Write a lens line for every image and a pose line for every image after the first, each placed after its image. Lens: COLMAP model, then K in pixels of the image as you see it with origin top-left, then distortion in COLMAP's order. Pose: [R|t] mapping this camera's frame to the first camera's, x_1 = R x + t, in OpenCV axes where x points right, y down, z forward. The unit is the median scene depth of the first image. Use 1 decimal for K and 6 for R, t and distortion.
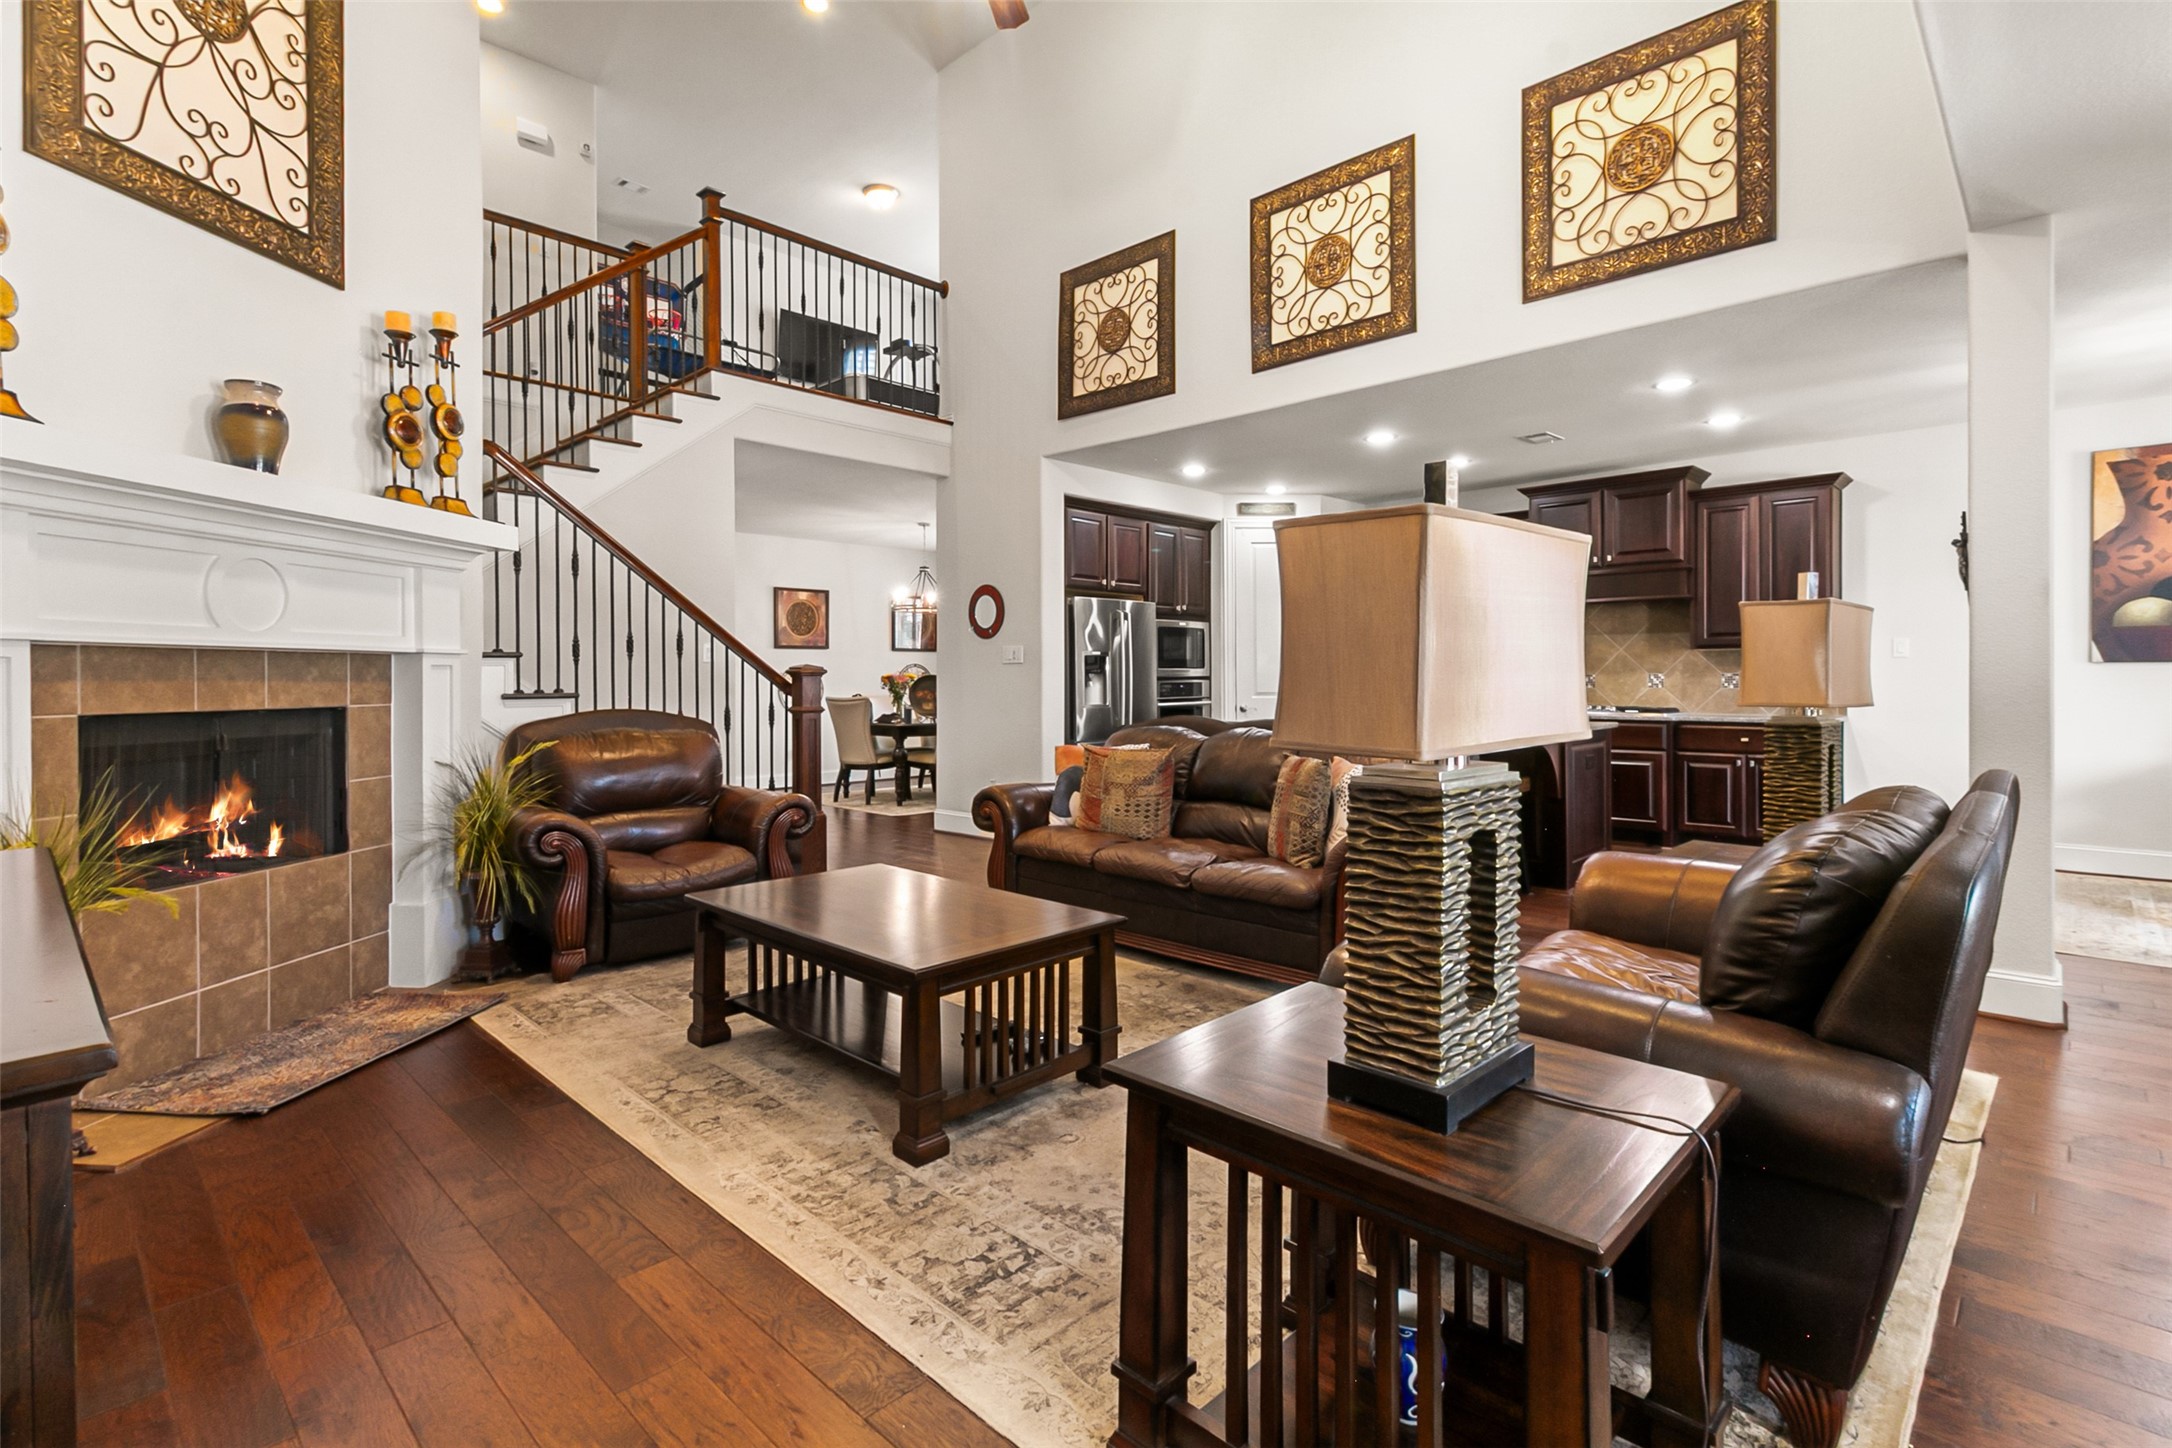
lens RADIAL K [[995.5, 0, 1090.8], [0, 995.5, 690.8], [0, 0, 1]] dist [-0.000864, -0.000176]
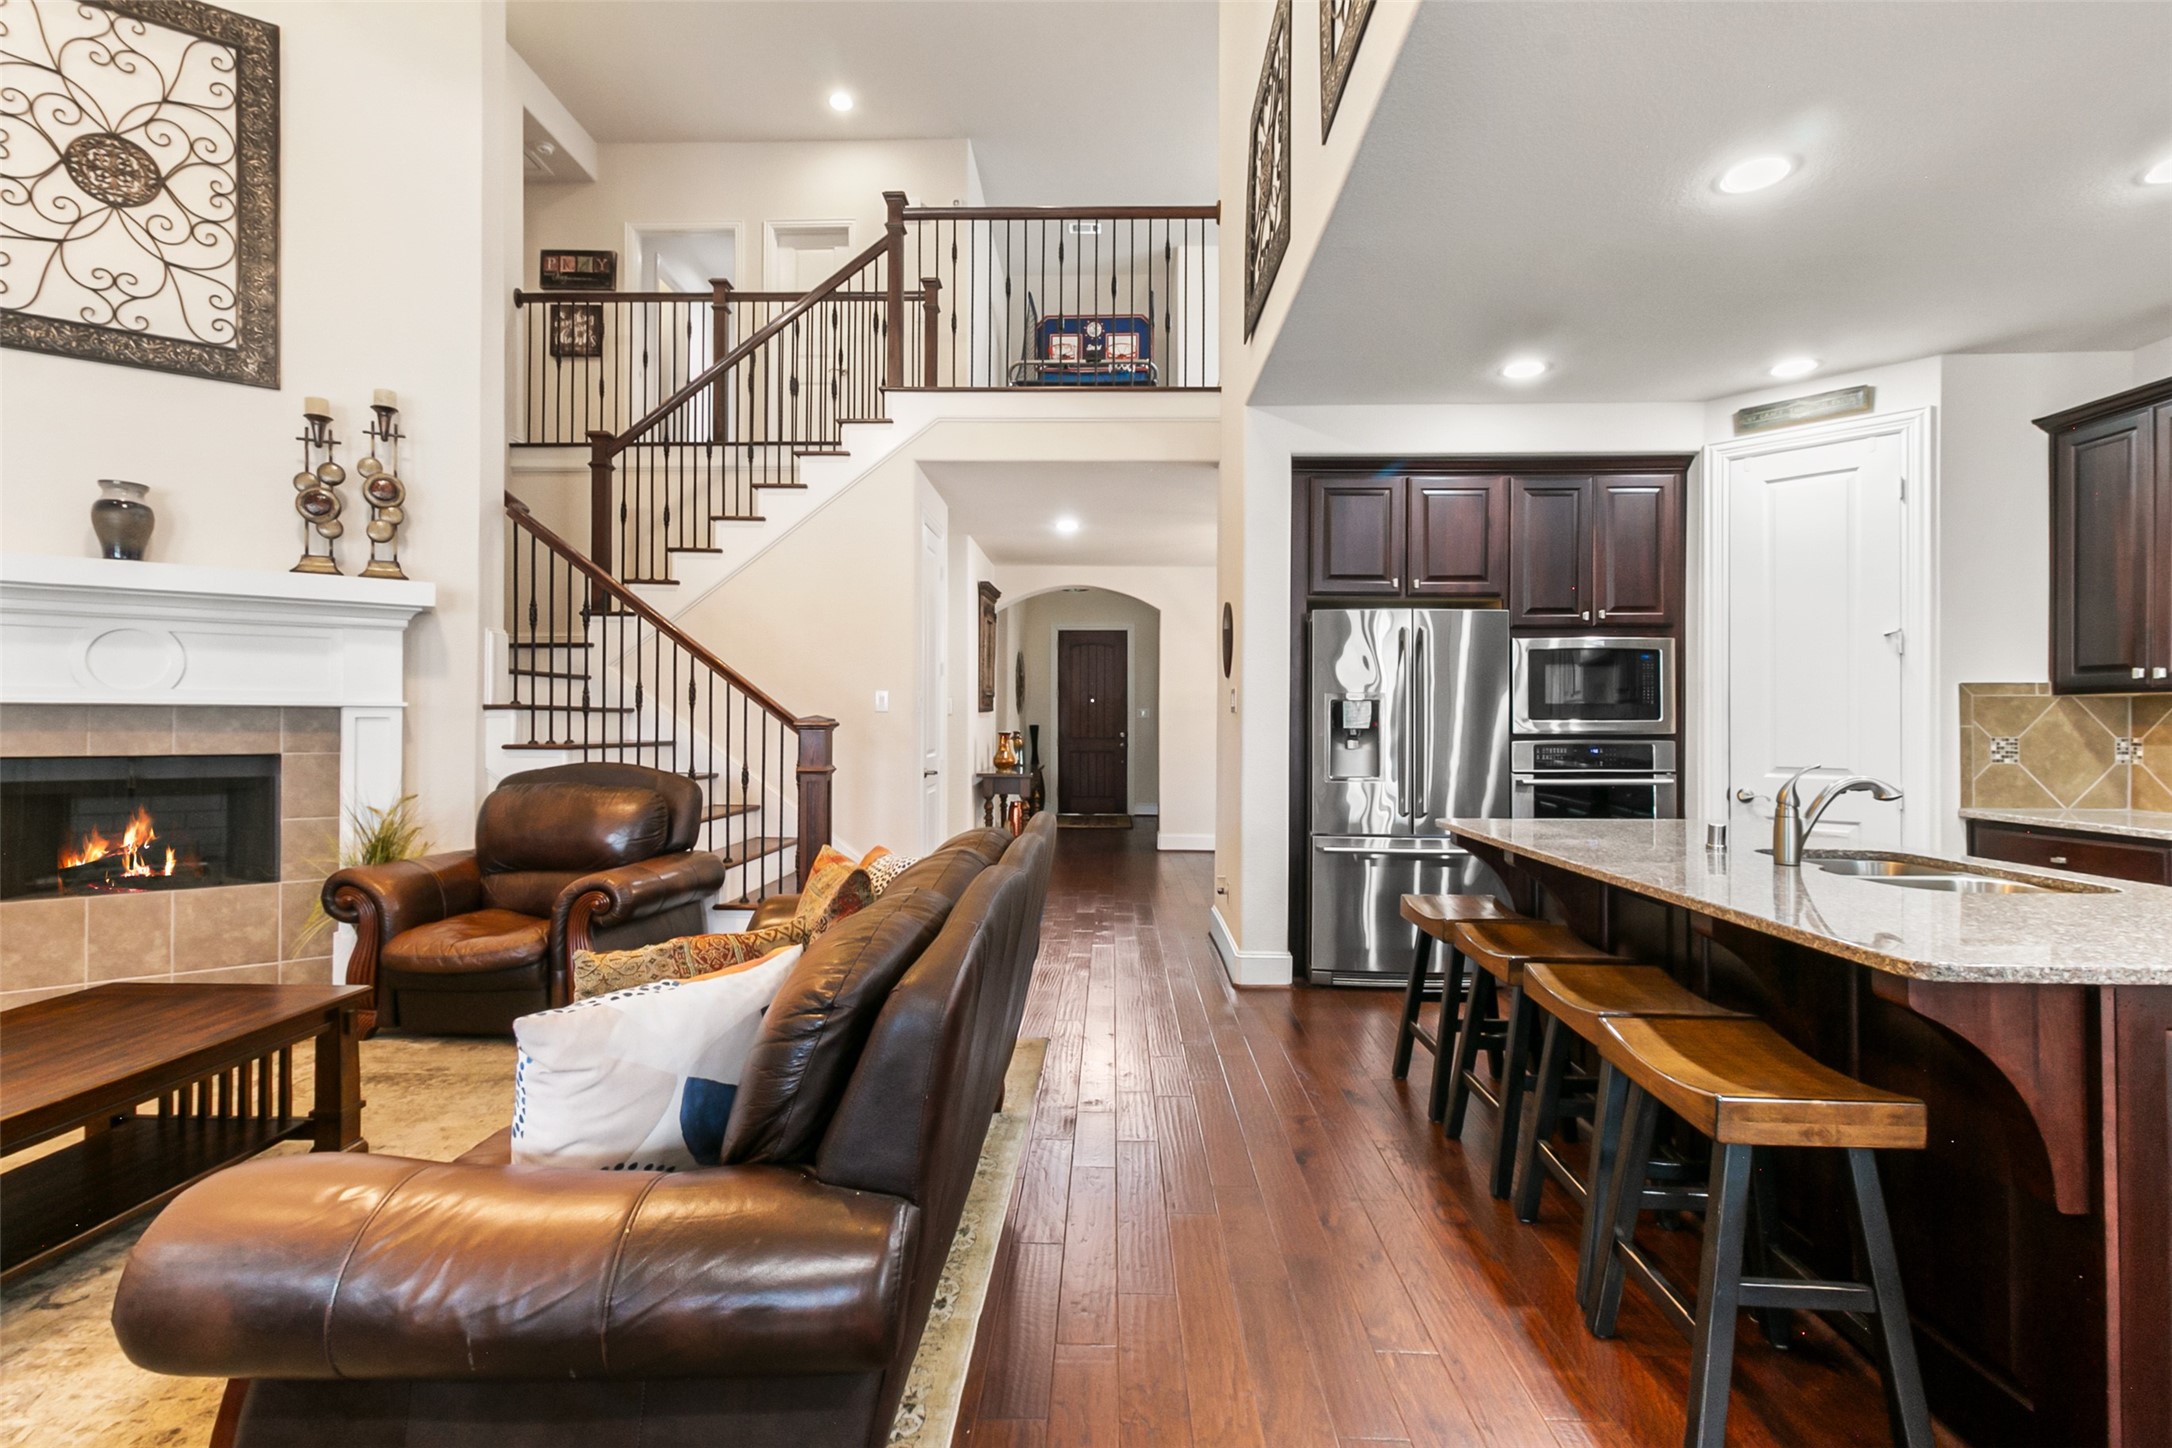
lens RADIAL K [[992.2, 0, 1086.0], [0, 992.2, 724.0], [0, 0, 1]] dist [0.004022, 0.000811]
pose [[0.680601, 0.009639, -0.732591, 0.460275], [-0.016860, 0.999855, -0.002508, -0.020170], [0.732460, 0.014058, 0.680665, 0.578865]]
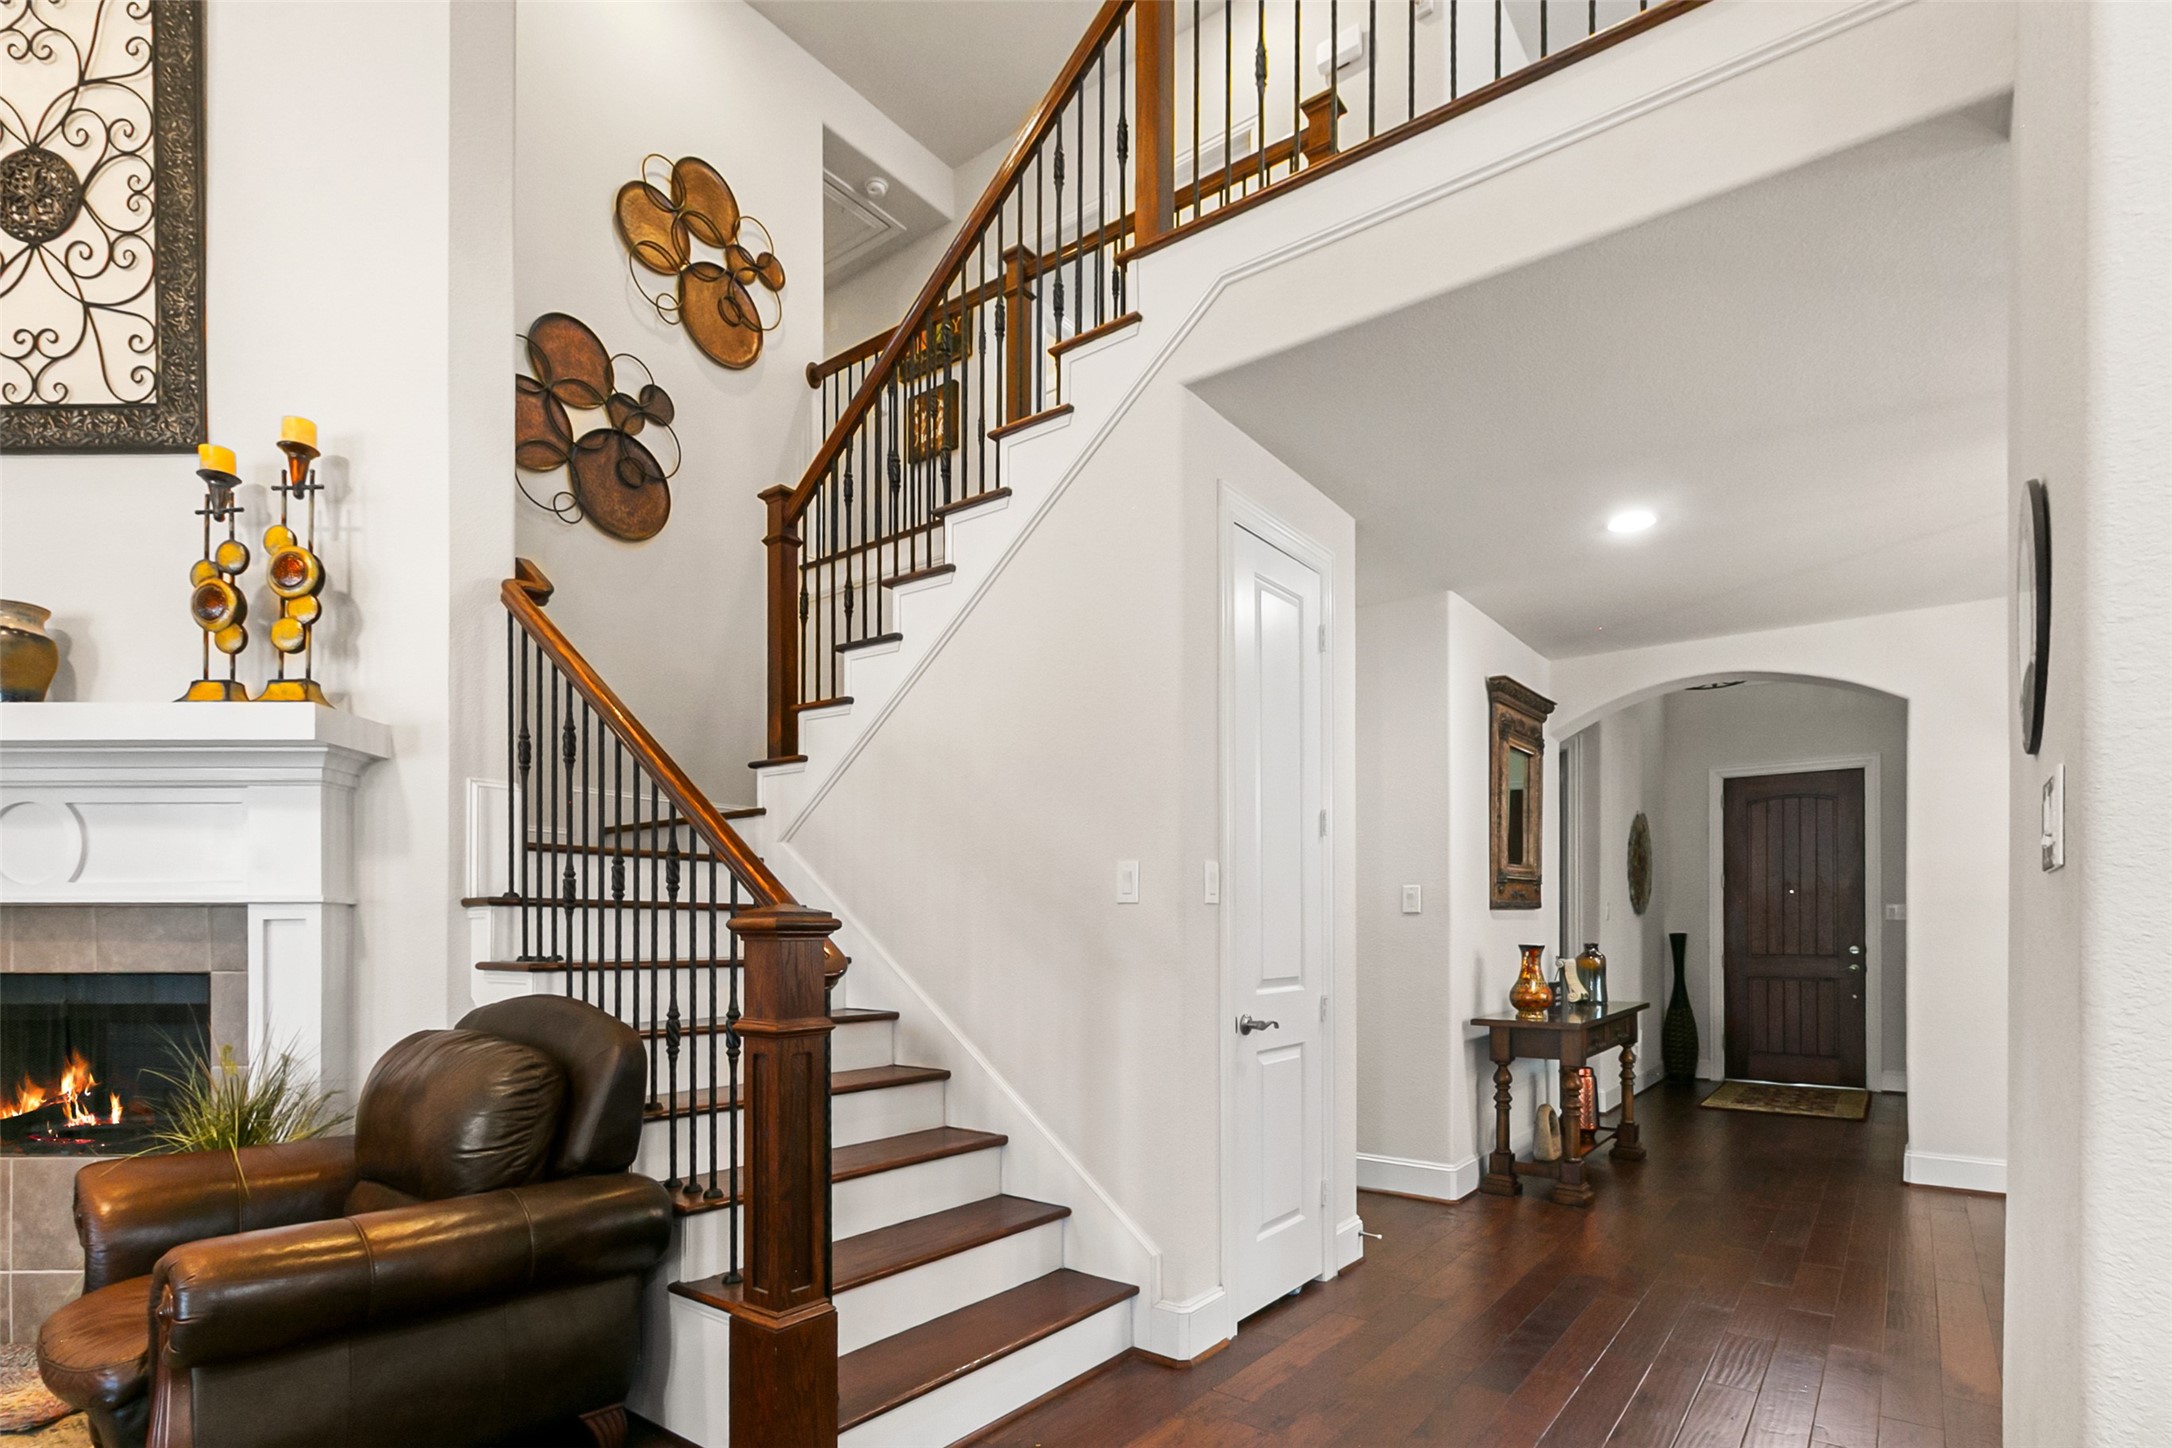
lens RADIAL K [[1076.7, 0, 1082.5], [0, 1076.7, 934.2], [0, 0, 1]] dist [0.000866, -0.000212]
pose [[0.121079, 0.005745, -0.992626, 0.124959], [-0.011582, 0.999923, 0.004375, -0.017427], [0.992575, 0.010967, 0.121136, 1.022180]]
